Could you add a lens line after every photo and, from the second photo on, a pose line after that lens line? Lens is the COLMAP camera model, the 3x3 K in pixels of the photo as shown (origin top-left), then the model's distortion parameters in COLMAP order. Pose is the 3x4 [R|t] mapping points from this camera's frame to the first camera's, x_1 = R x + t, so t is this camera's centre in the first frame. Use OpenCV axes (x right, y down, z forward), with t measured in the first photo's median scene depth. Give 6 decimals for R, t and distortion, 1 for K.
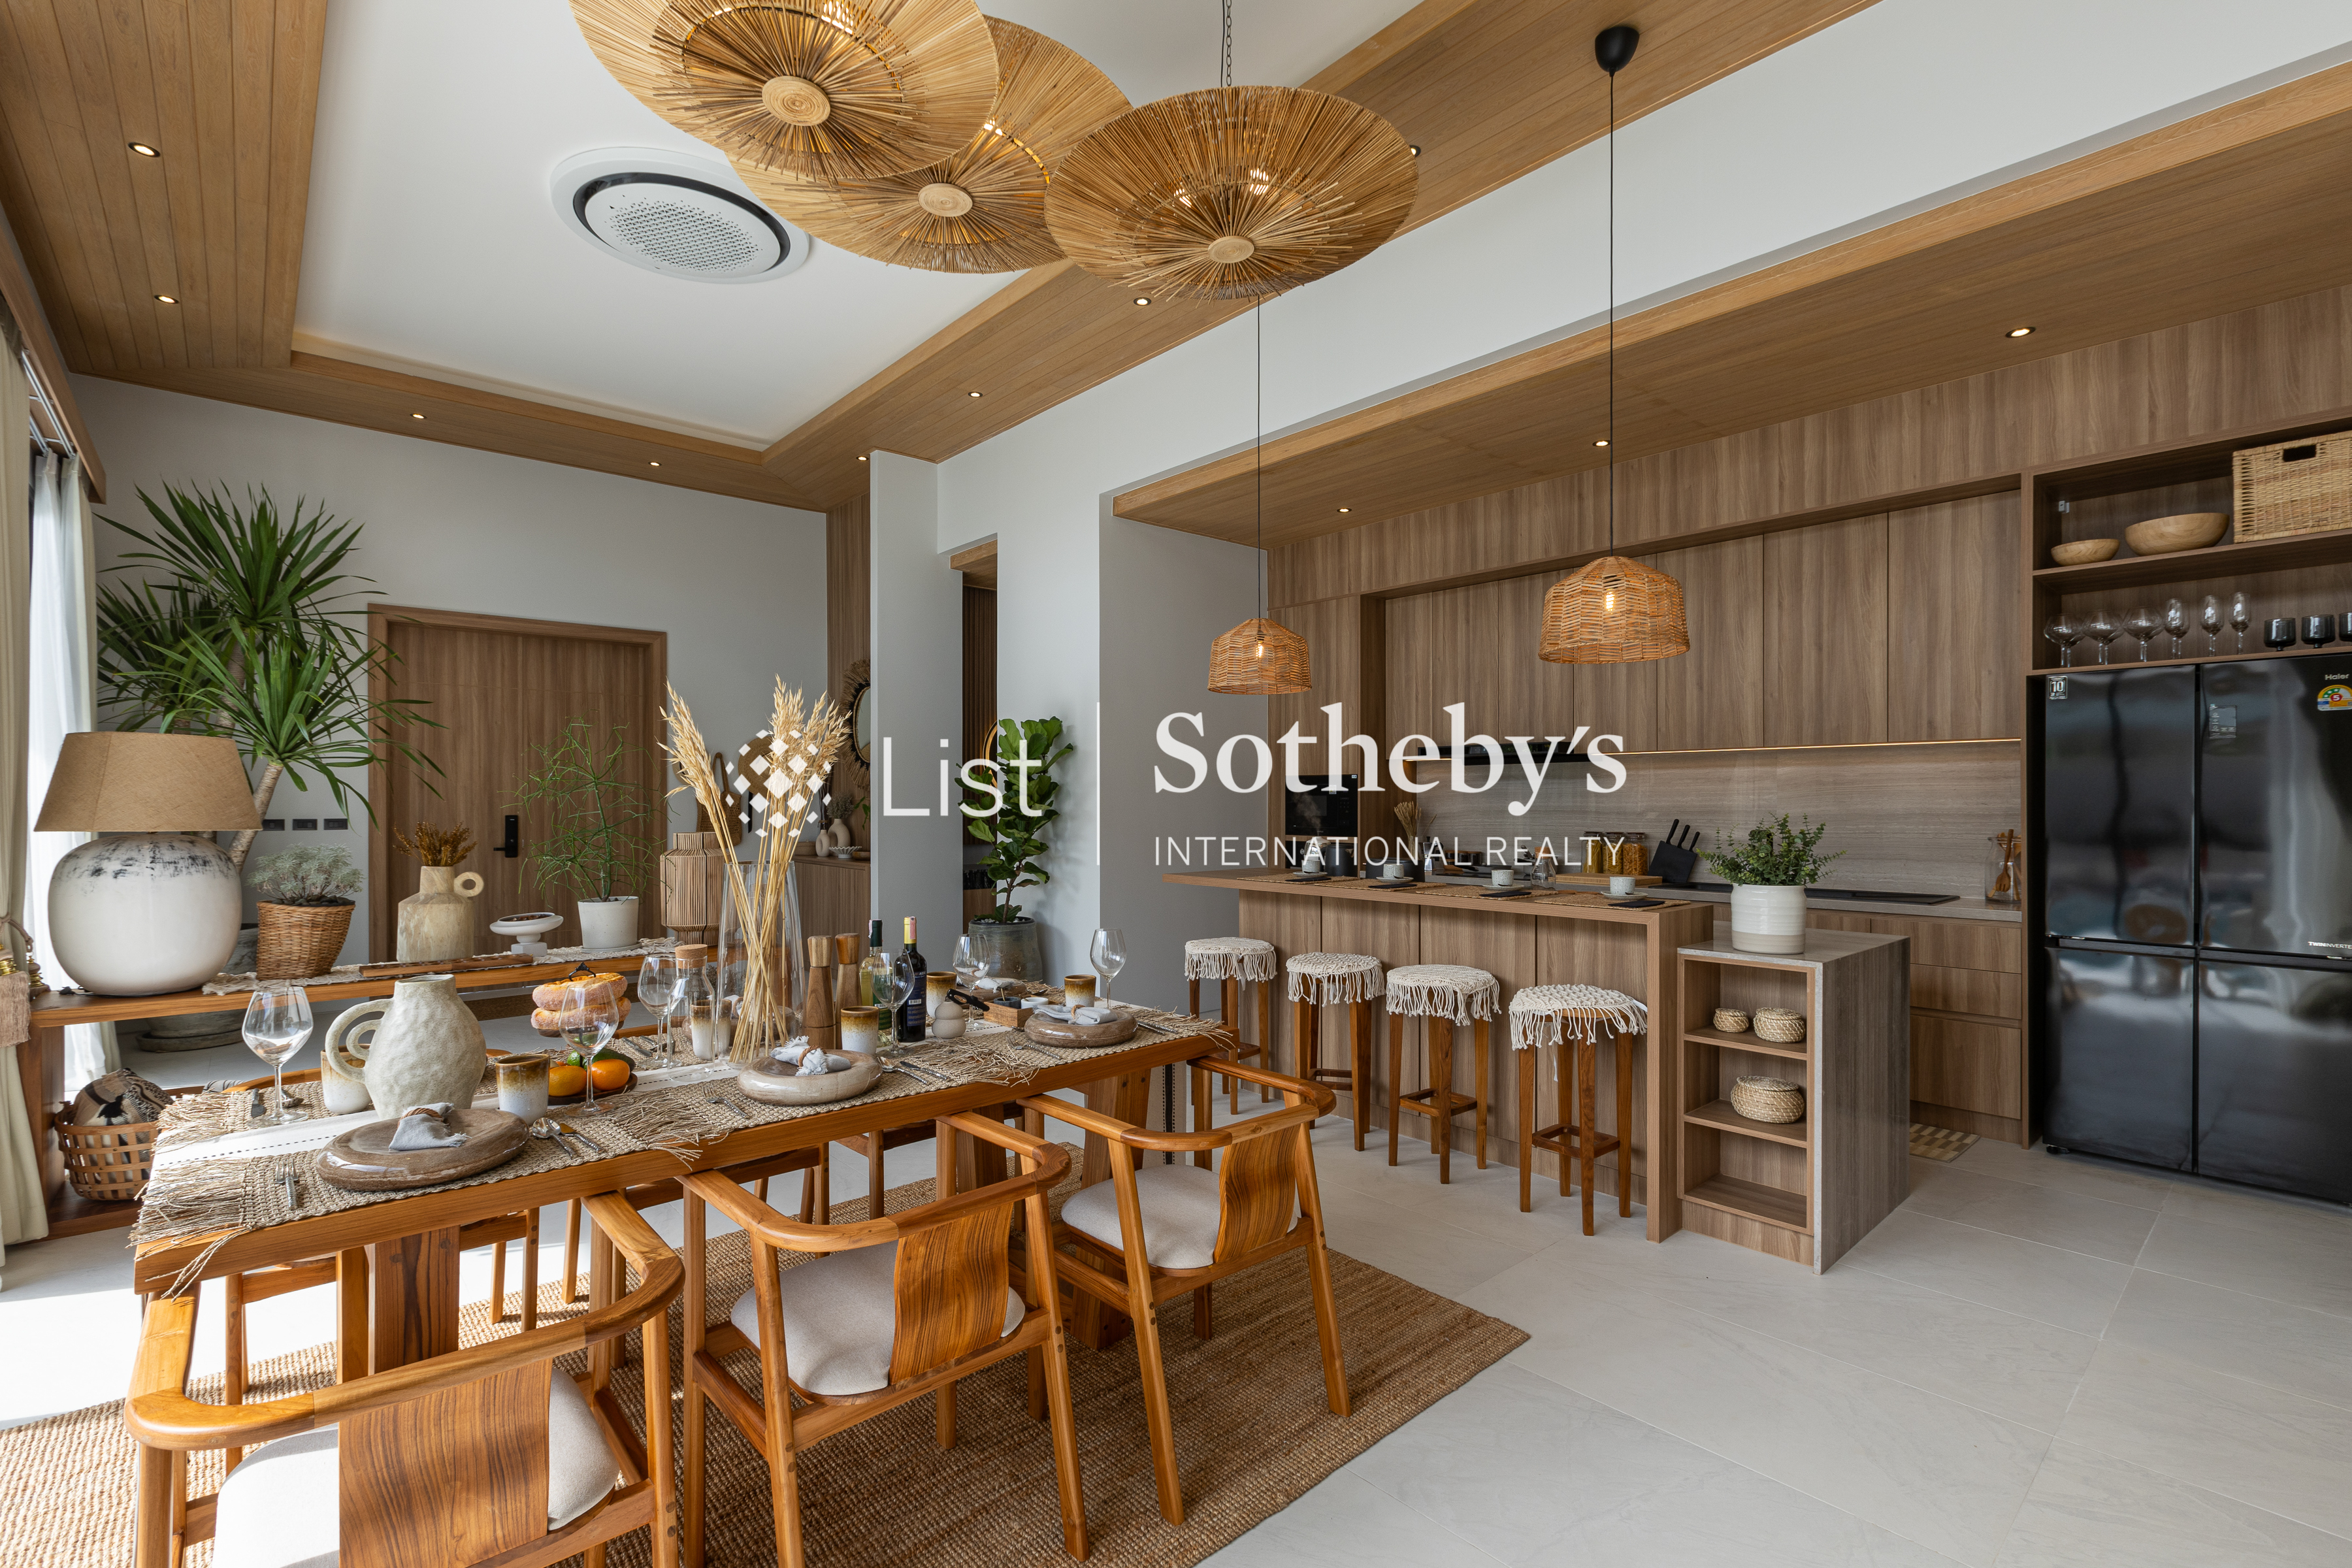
lens RADIAL K [[1064.8, 0, 1168.9], [0, 1064.8, 802.7], [0, 0, 1]] dist [-0.000005, -0.000416]
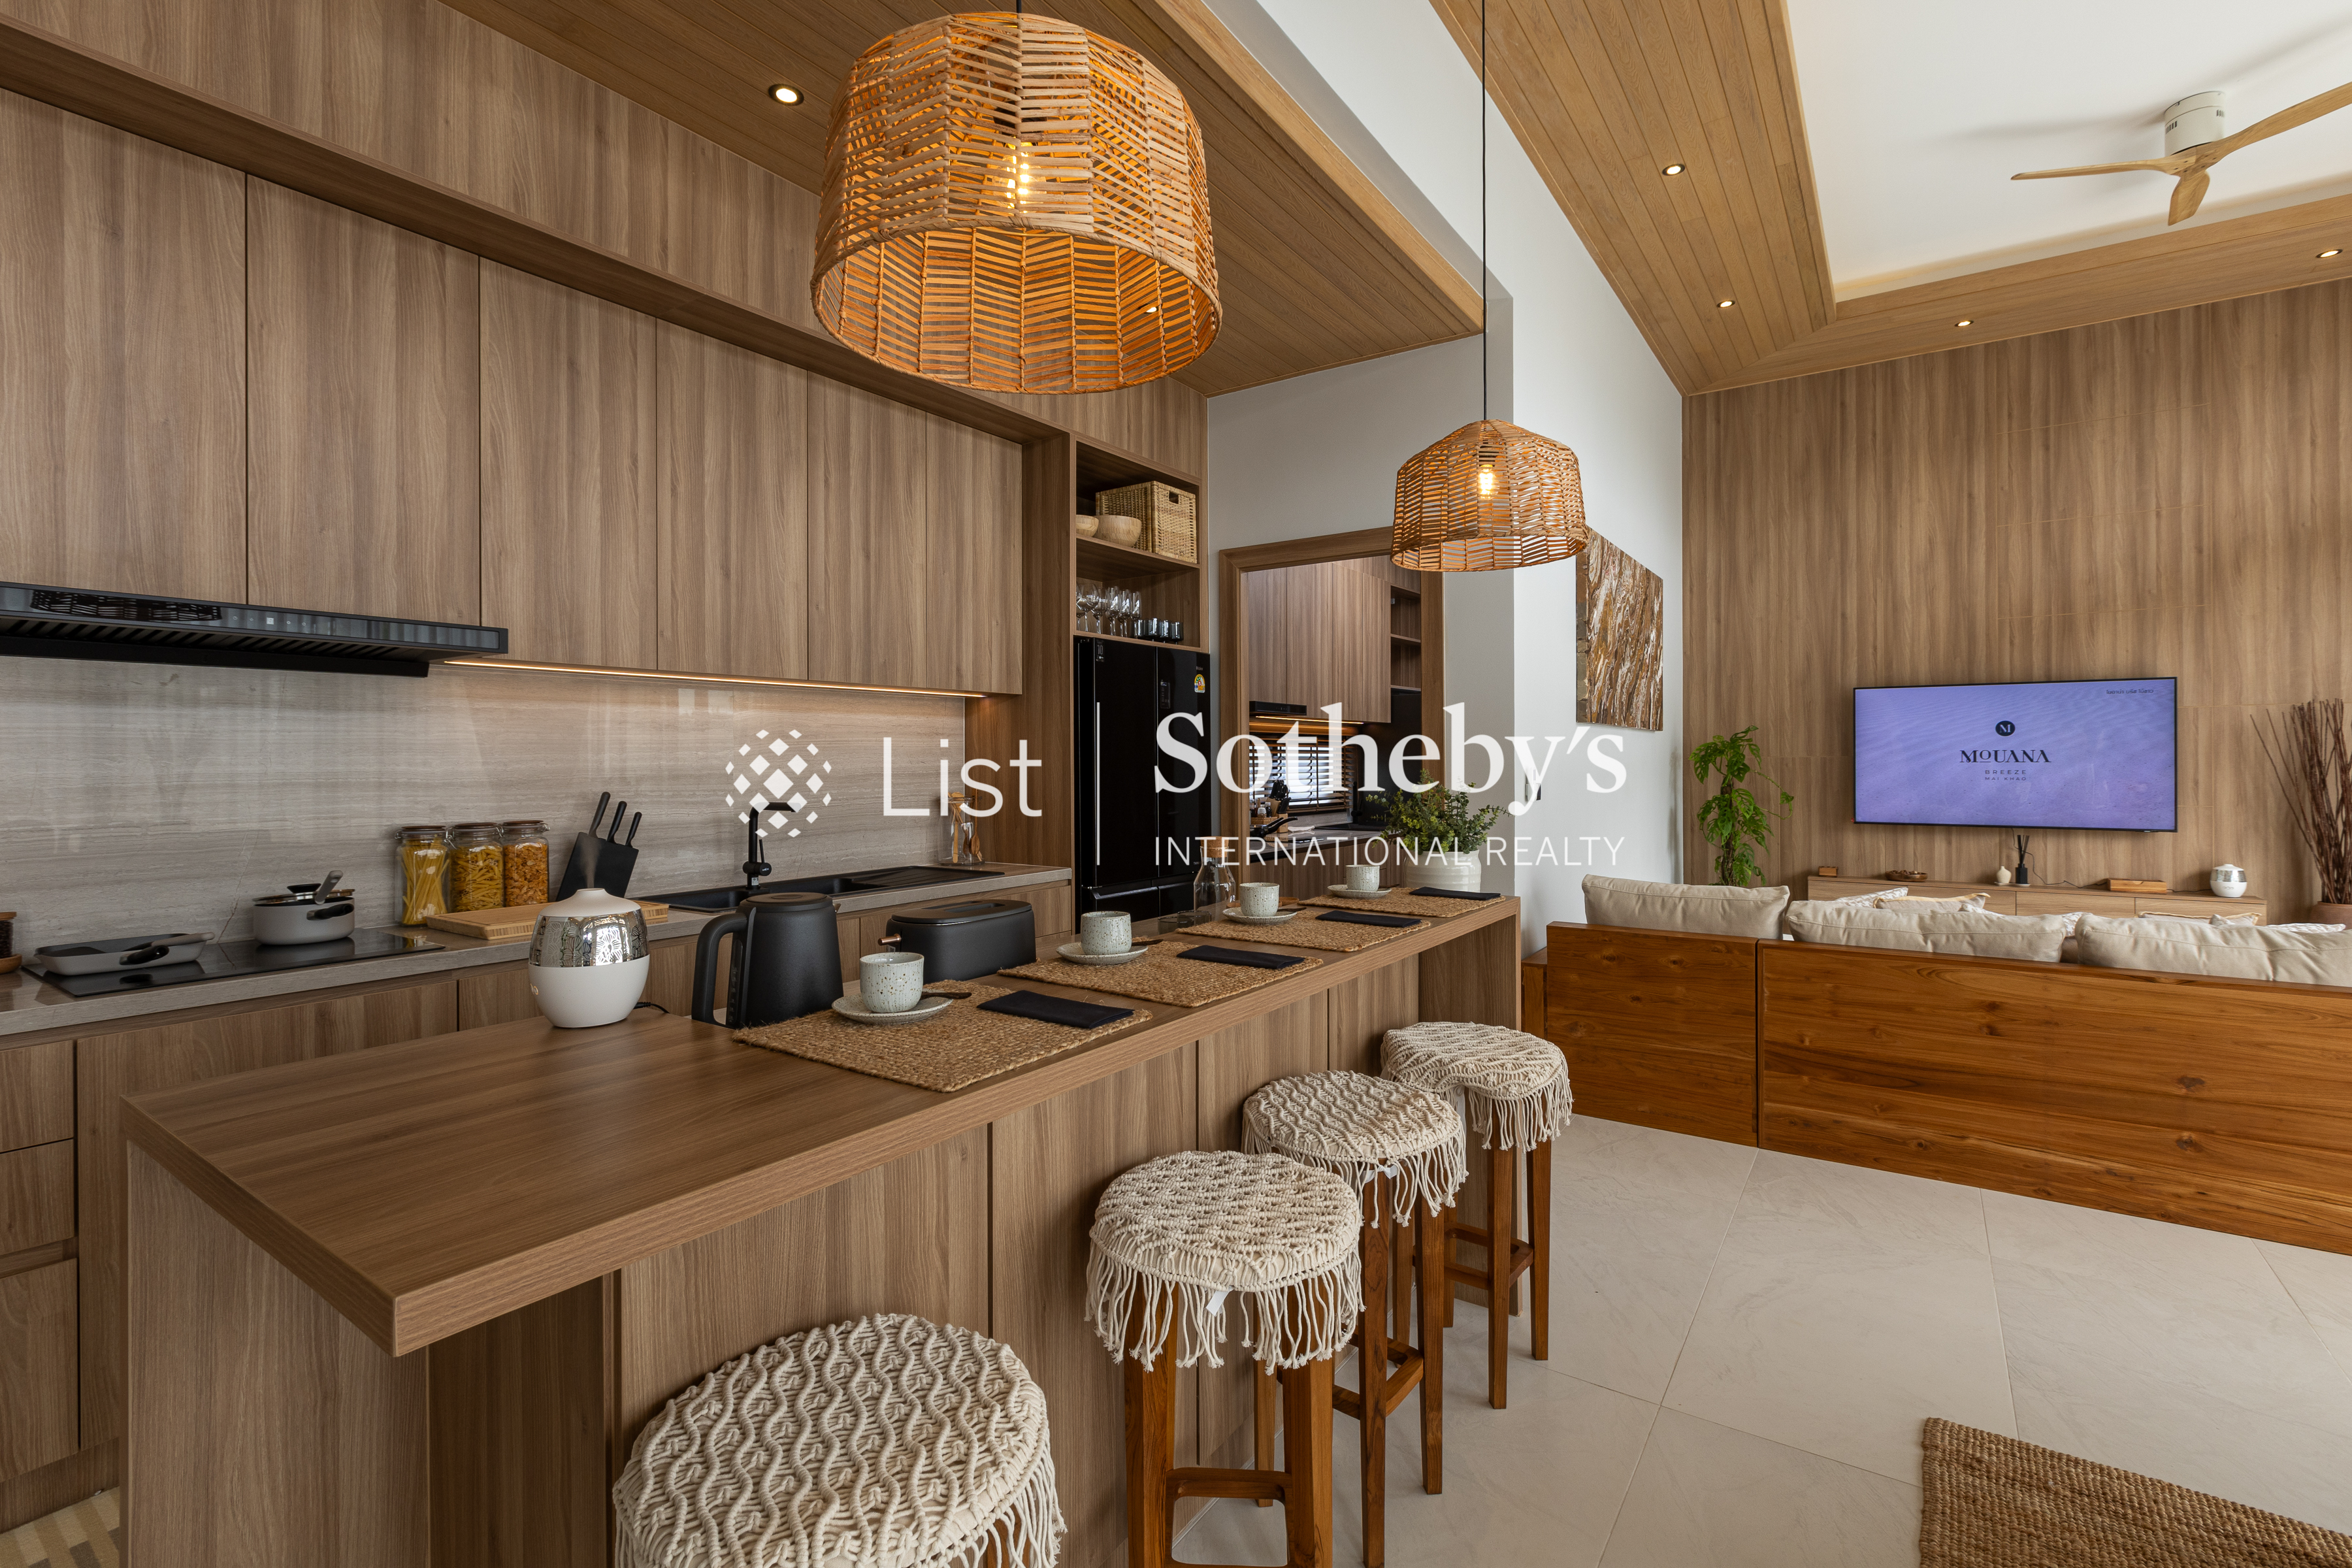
lens RADIAL K [[1064.8, 0, 1181.8], [0, 1064.8, 759.7], [0, 0, 1]] dist [-0.000005, -0.000416]
pose [[-0.251554, -0.002943, 0.967839, -0.148008], [0.001191, 0.999994, 0.003350, -0.003382], [-0.967842, 0.001995, -0.251549, 0.846075]]
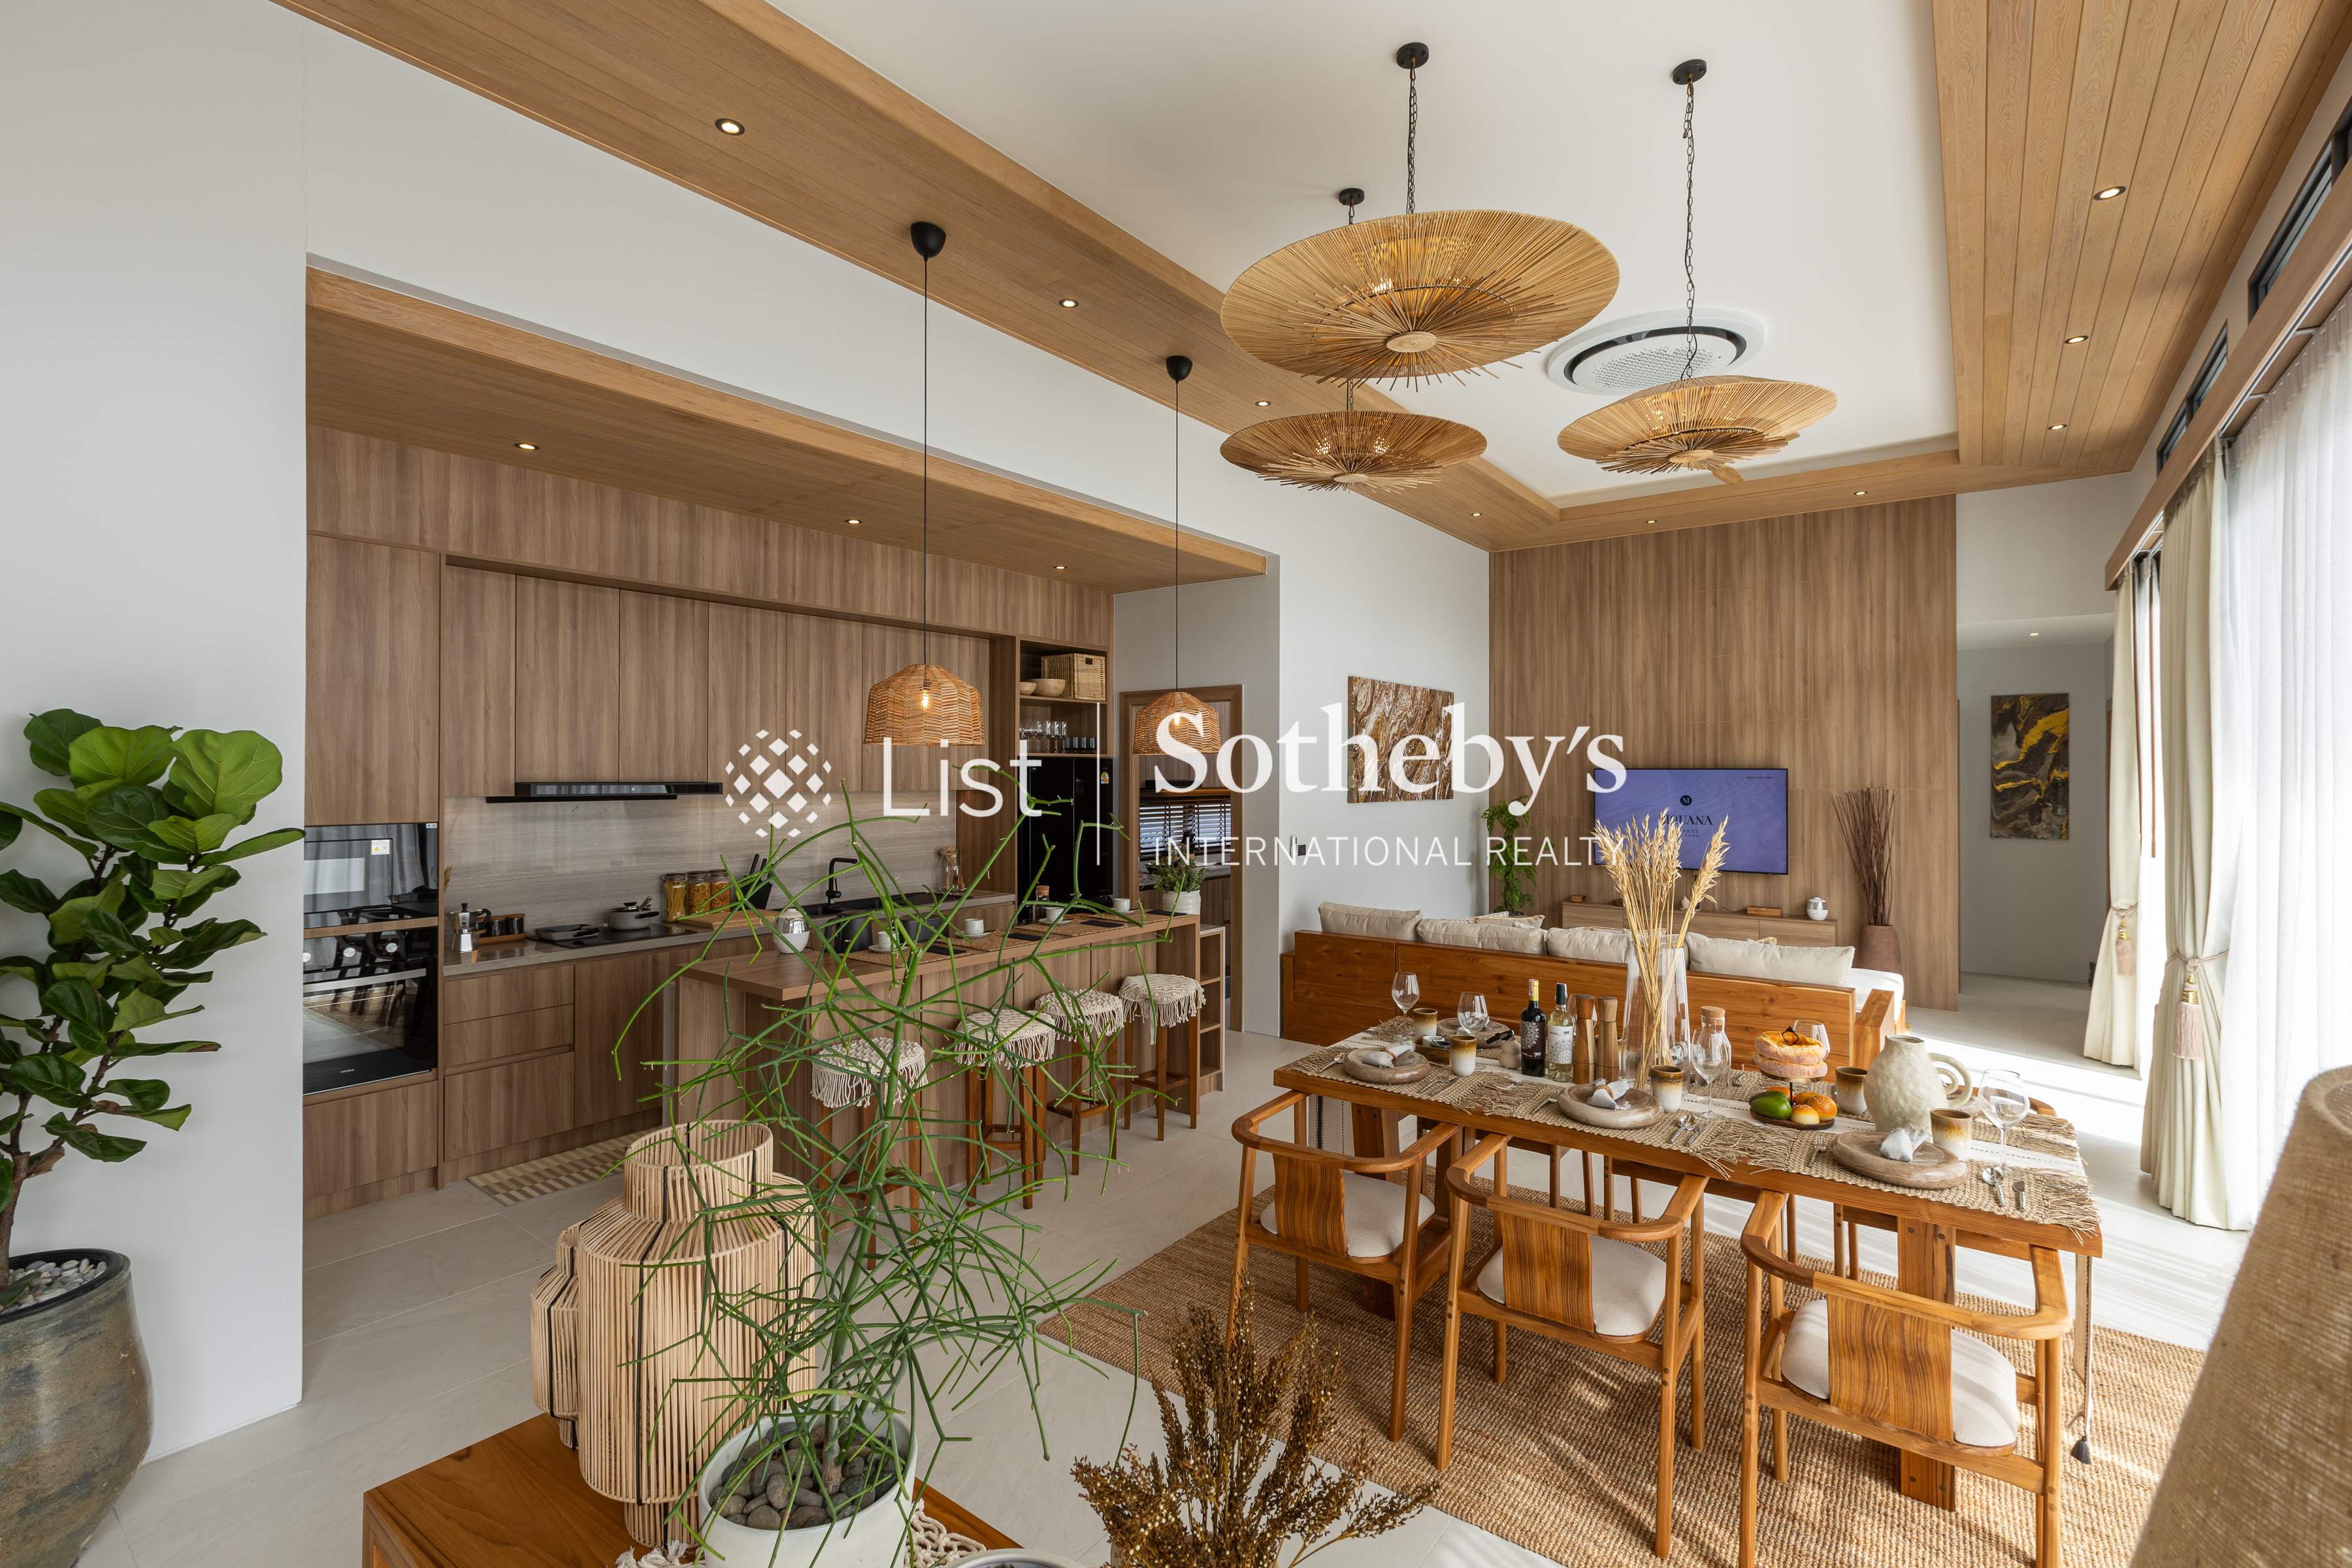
lens RADIAL K [[1064.8, 0, 1185.0], [0, 1064.8, 765.0], [0, 0, 1]] dist [-0.000005, -0.000416]
pose [[-0.210990, 0.002489, 0.977485, -0.672480], [-0.004798, 0.999982, -0.003582, -0.073149], [-0.977477, -0.005445, -0.210974, 0.803787]]
